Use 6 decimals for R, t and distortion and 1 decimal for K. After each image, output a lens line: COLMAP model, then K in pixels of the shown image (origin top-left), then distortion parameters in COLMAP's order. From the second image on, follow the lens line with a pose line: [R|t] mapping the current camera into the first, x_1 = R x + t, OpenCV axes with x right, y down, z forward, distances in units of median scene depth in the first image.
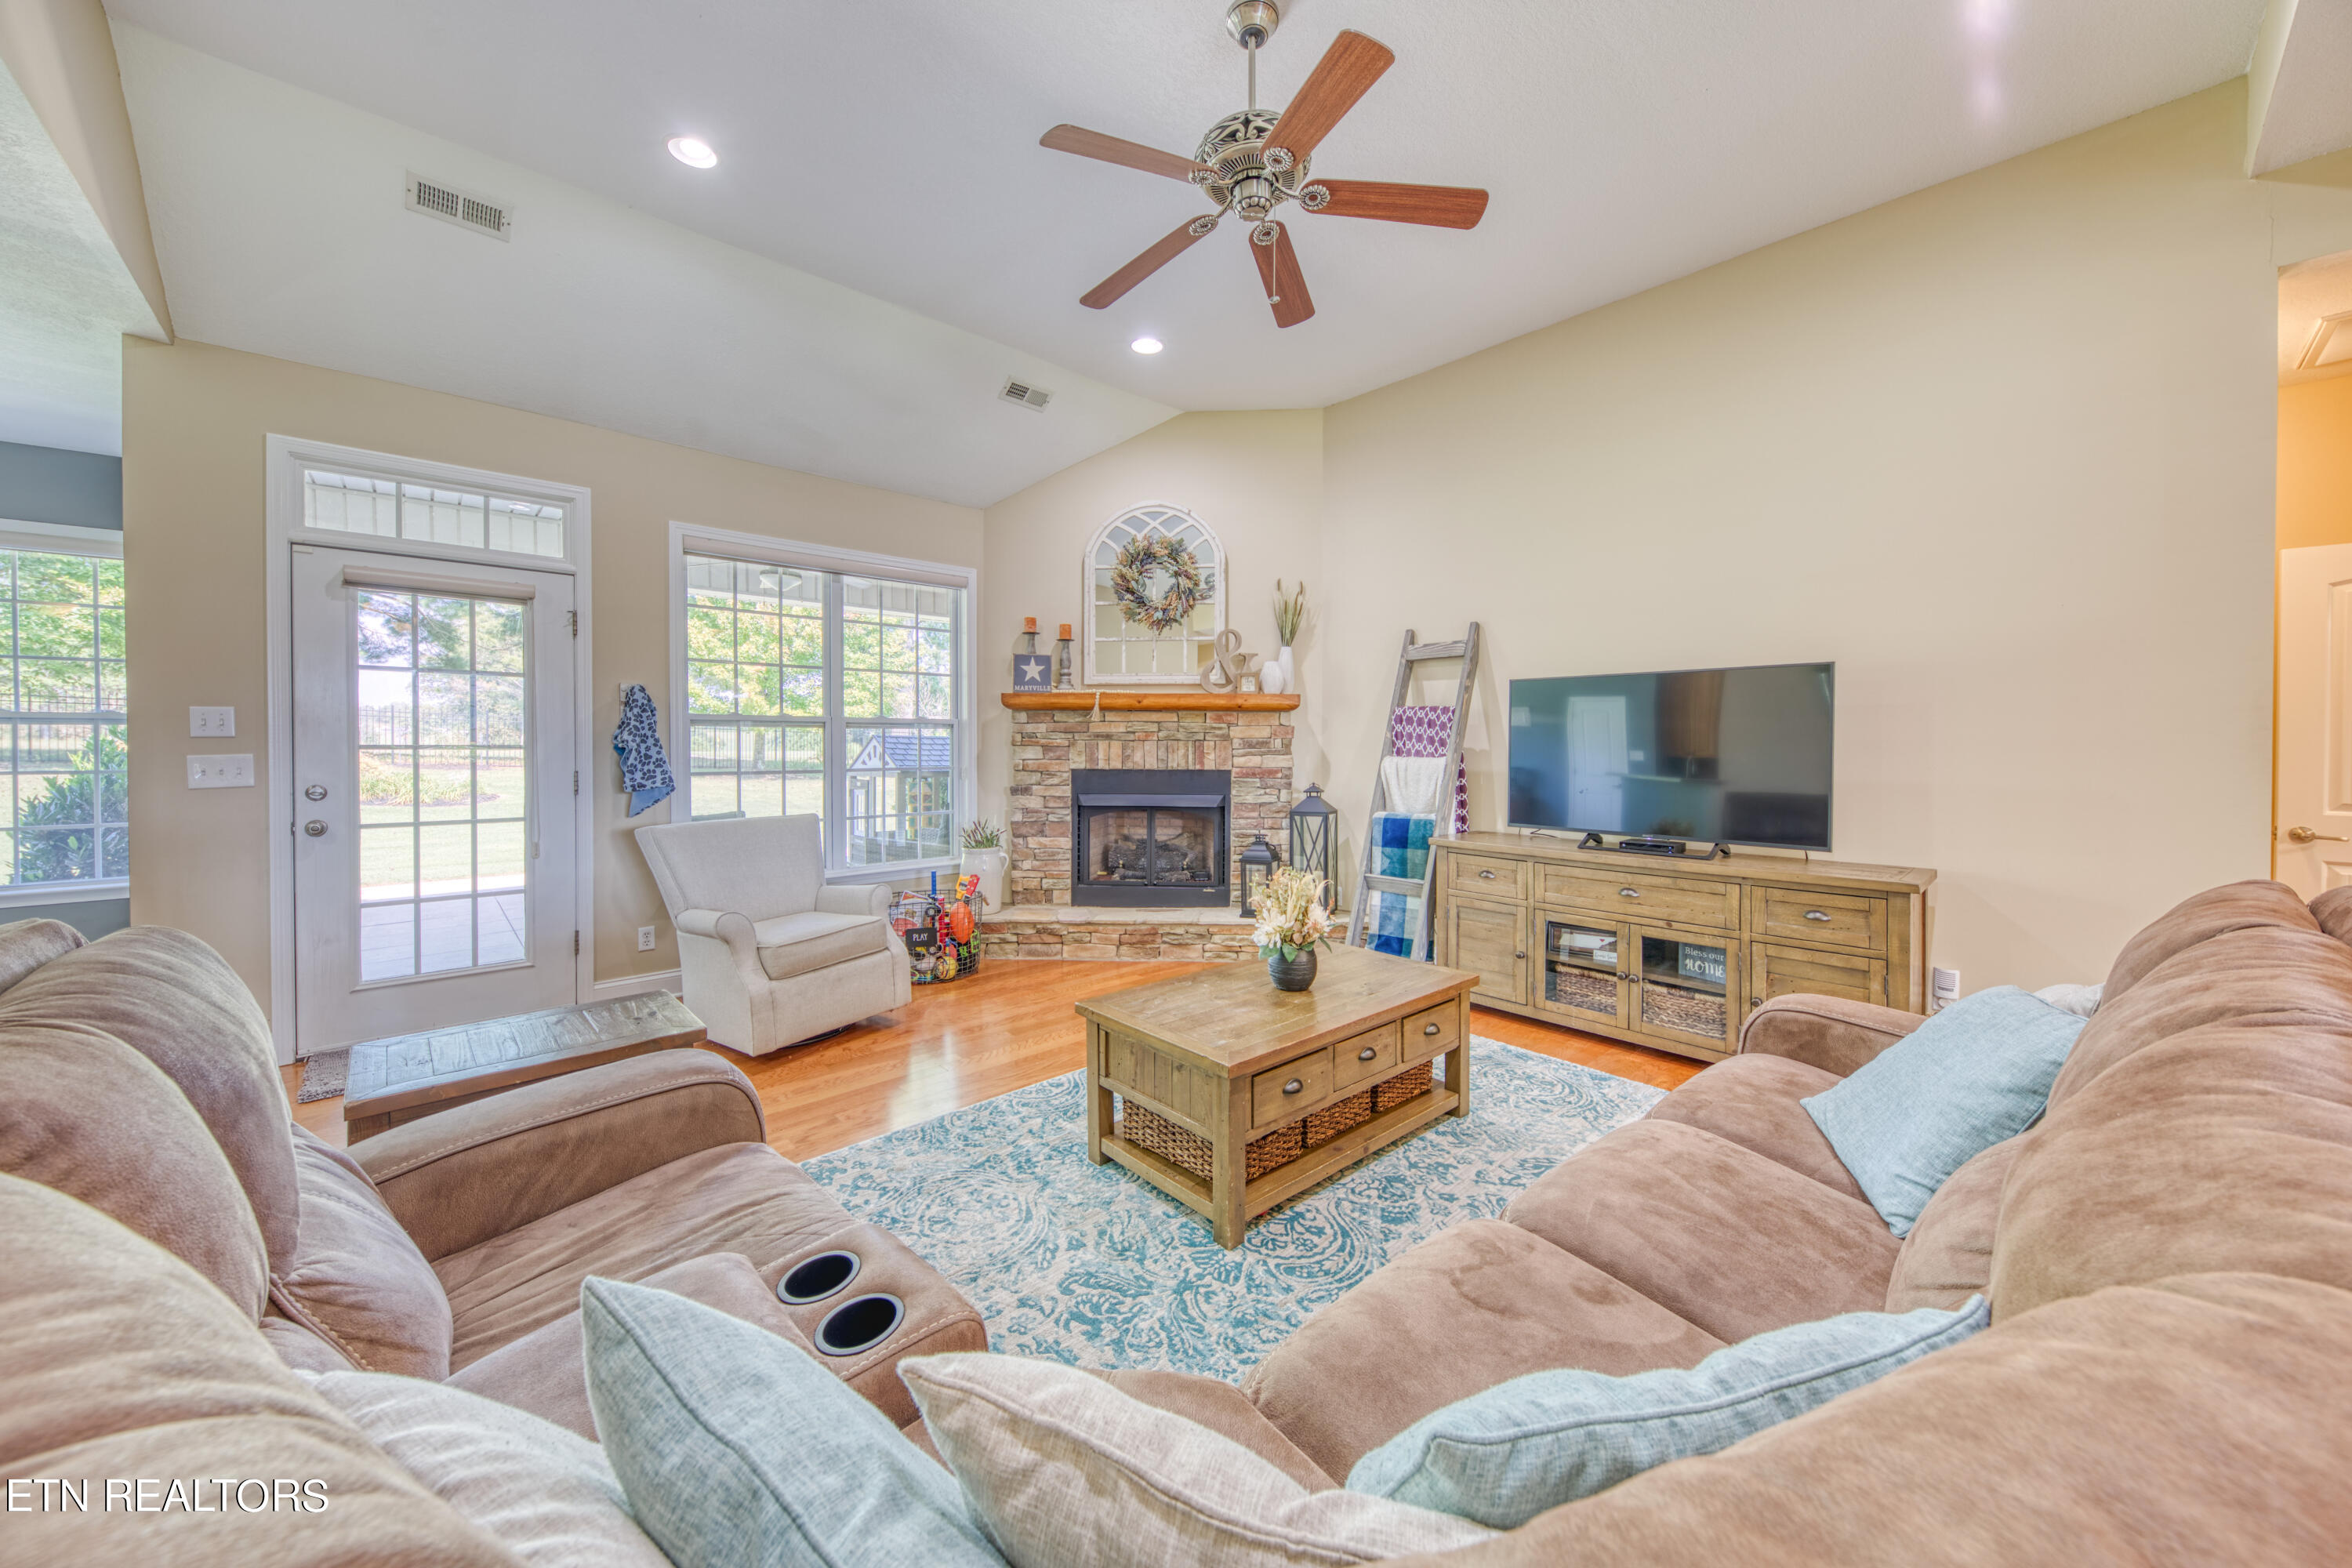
lens RADIAL K [[832.4, 0, 1165.9], [0, 832.4, 753.4], [0, 0, 1]] dist [0.004662, -0.003594]
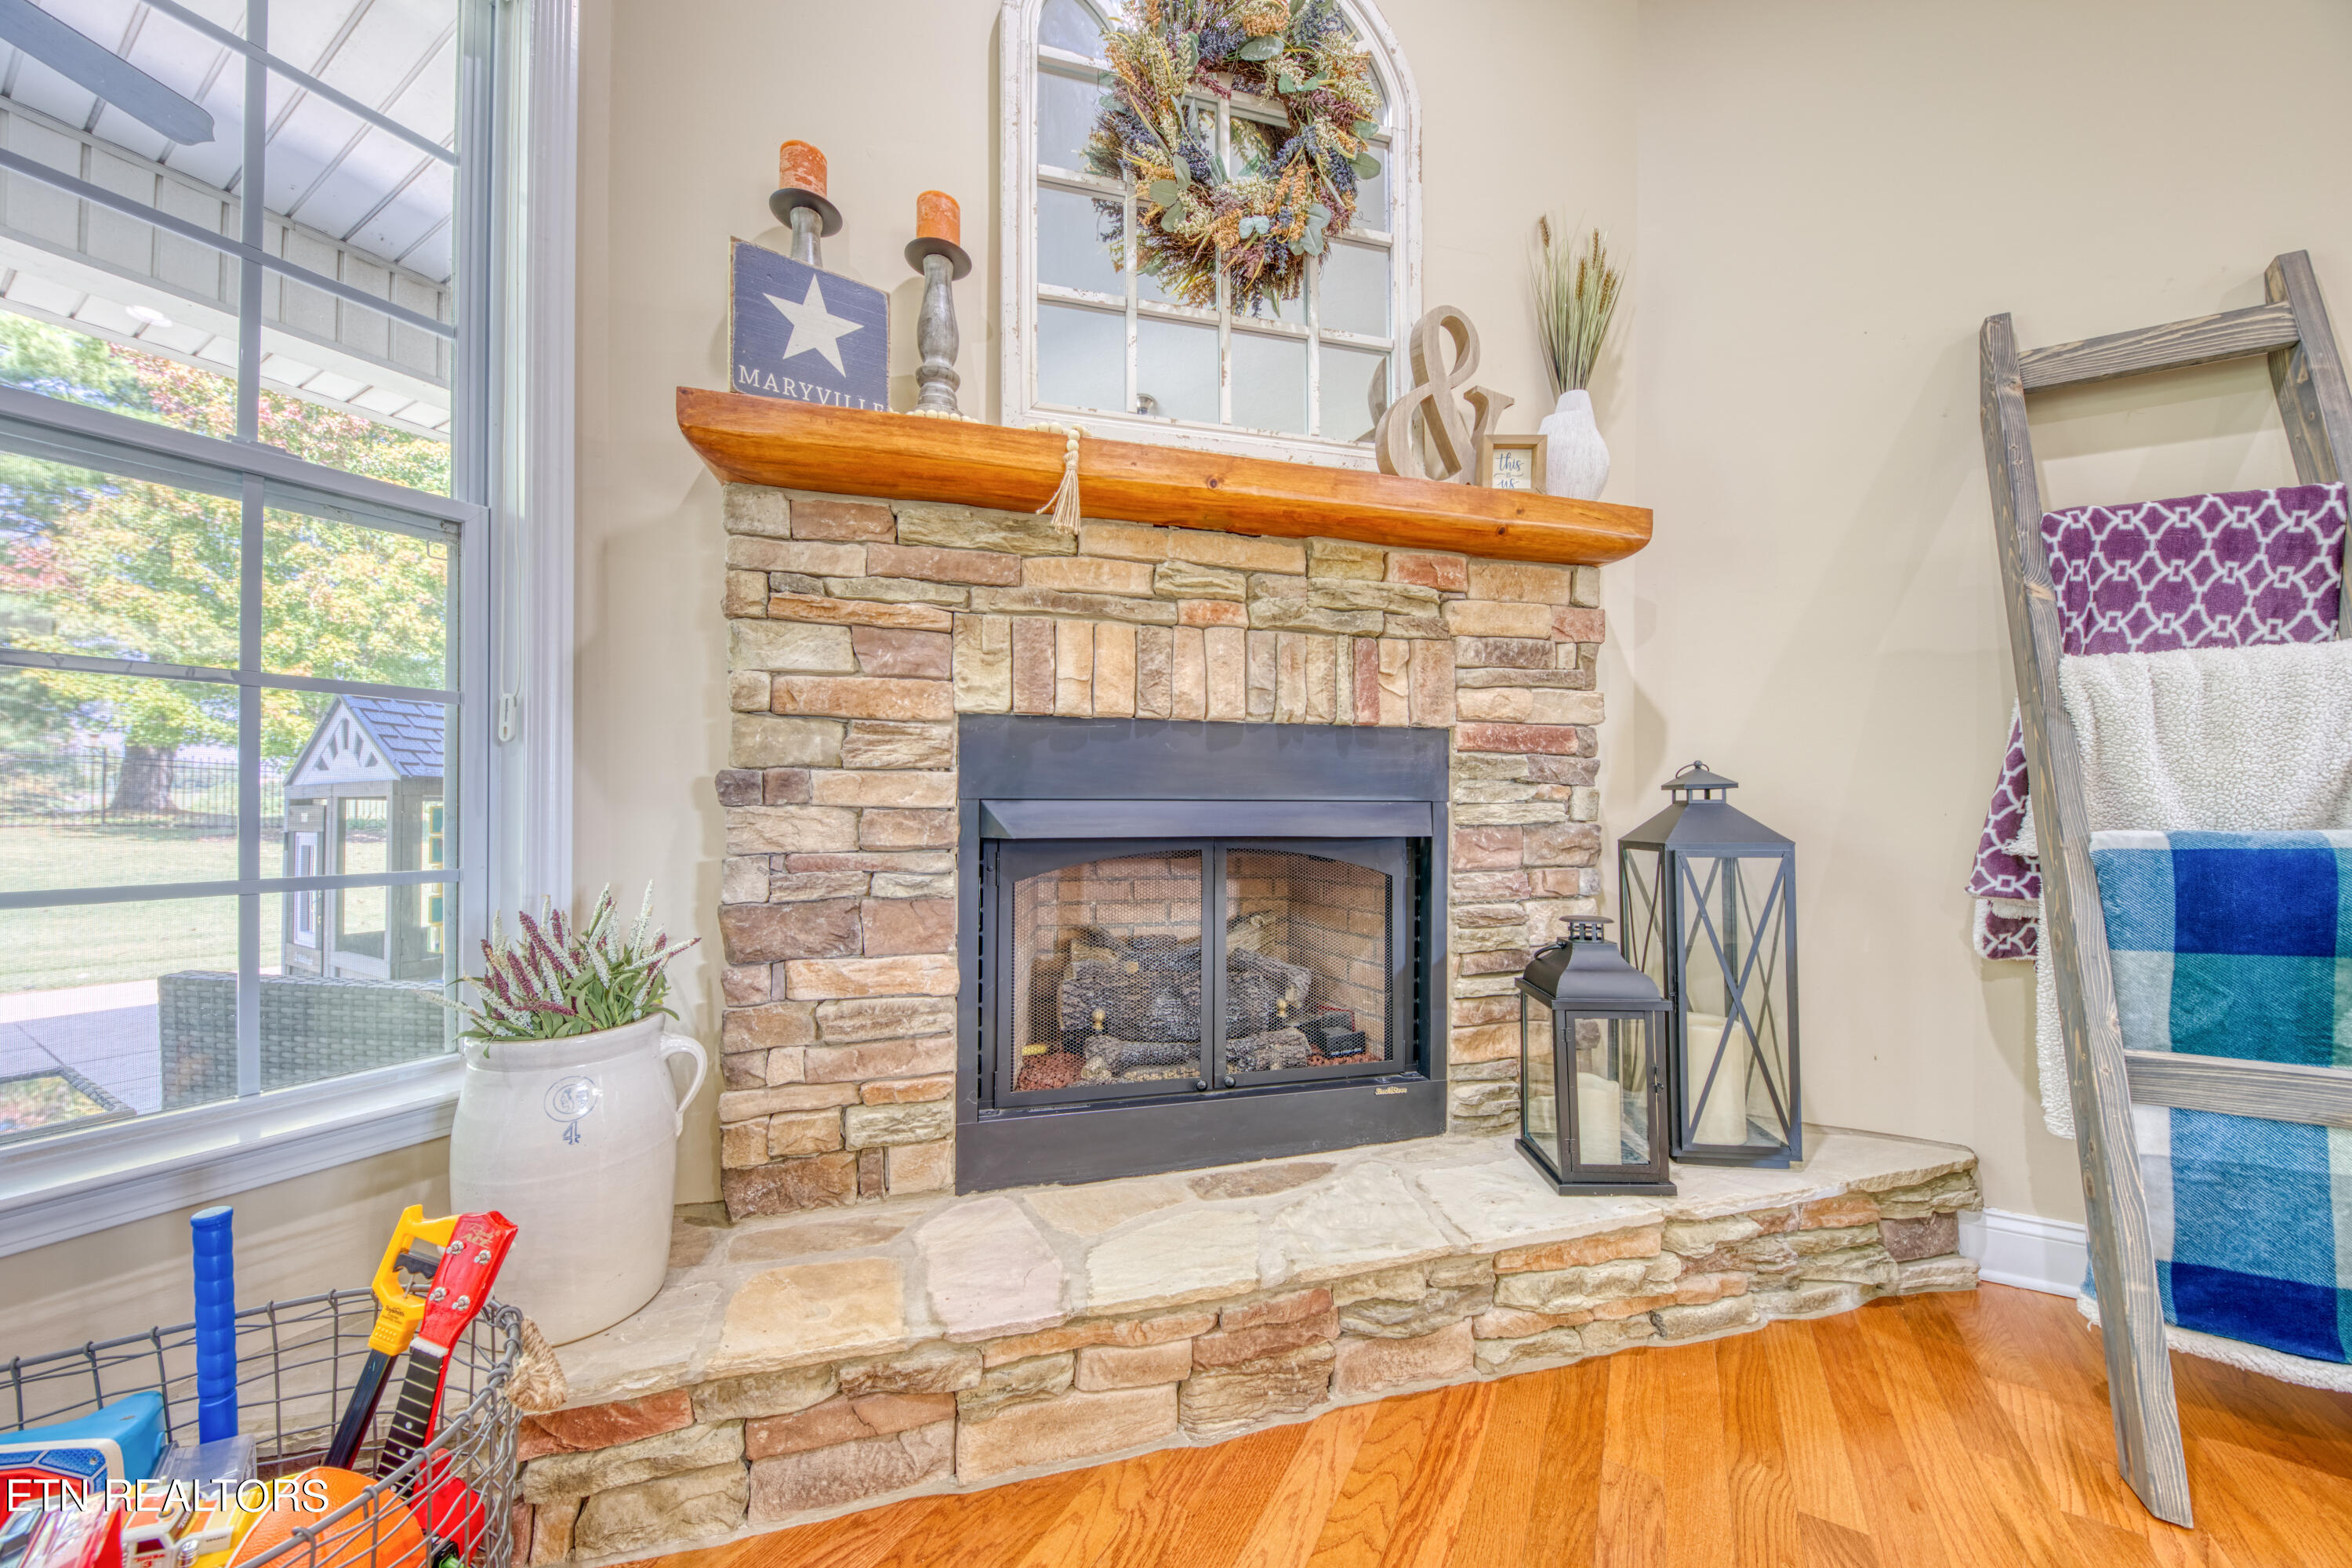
lens RADIAL K [[832.4, 0, 1185.6], [0, 832.4, 798.6], [0, 0, 1]] dist [0.004662, -0.003594]
pose [[0.950706, 0.001821, 0.310088, -0.129091], [0.003963, 0.999830, -0.018023, 0.054122], [-0.310068, 0.018364, 0.950537, 0.710933]]
